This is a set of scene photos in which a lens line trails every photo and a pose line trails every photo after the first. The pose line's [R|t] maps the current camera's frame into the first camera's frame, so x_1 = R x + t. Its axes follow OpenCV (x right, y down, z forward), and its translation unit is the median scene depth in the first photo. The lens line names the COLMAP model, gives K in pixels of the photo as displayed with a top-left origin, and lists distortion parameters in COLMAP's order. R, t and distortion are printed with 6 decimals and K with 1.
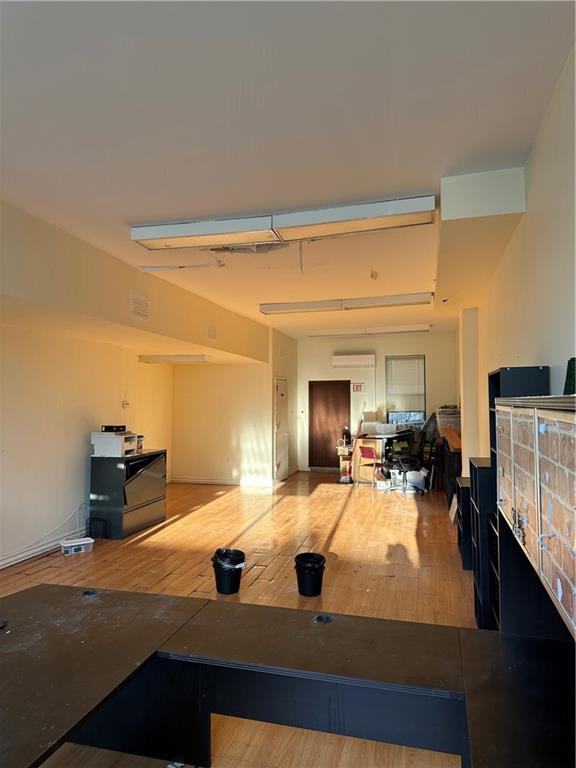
lens RADIAL K [[536.2, 0, 285.6], [0, 536.2, 383.3], [0, 0, 1]] dist [0.031310, -0.004821]
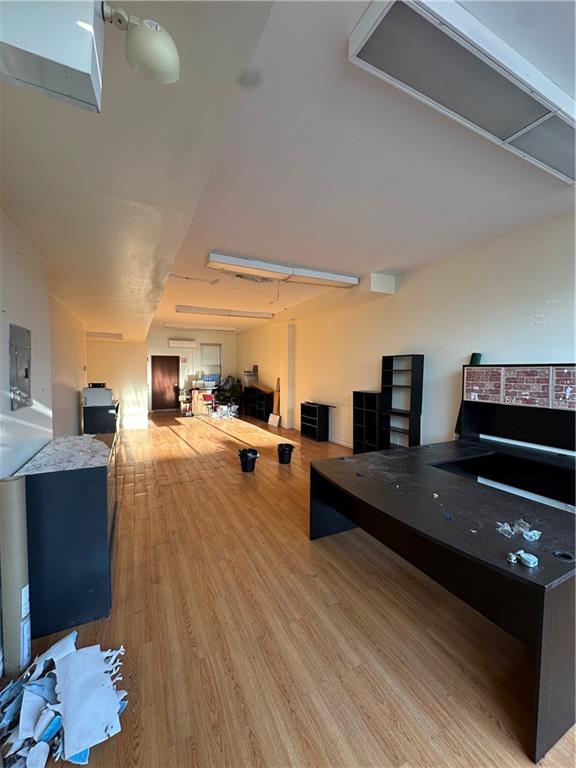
lens RADIAL K [[306.5, 0, 287.9], [0, 306.5, 380.4], [0, 0, 1]] dist [0.000173, -0.000003]
pose [[0.747424, -0.012065, 0.664237, -0.270911], [-0.030484, 0.998159, 0.052431, 0.010065], [-0.663647, -0.059437, 0.745681, 0.066316]]
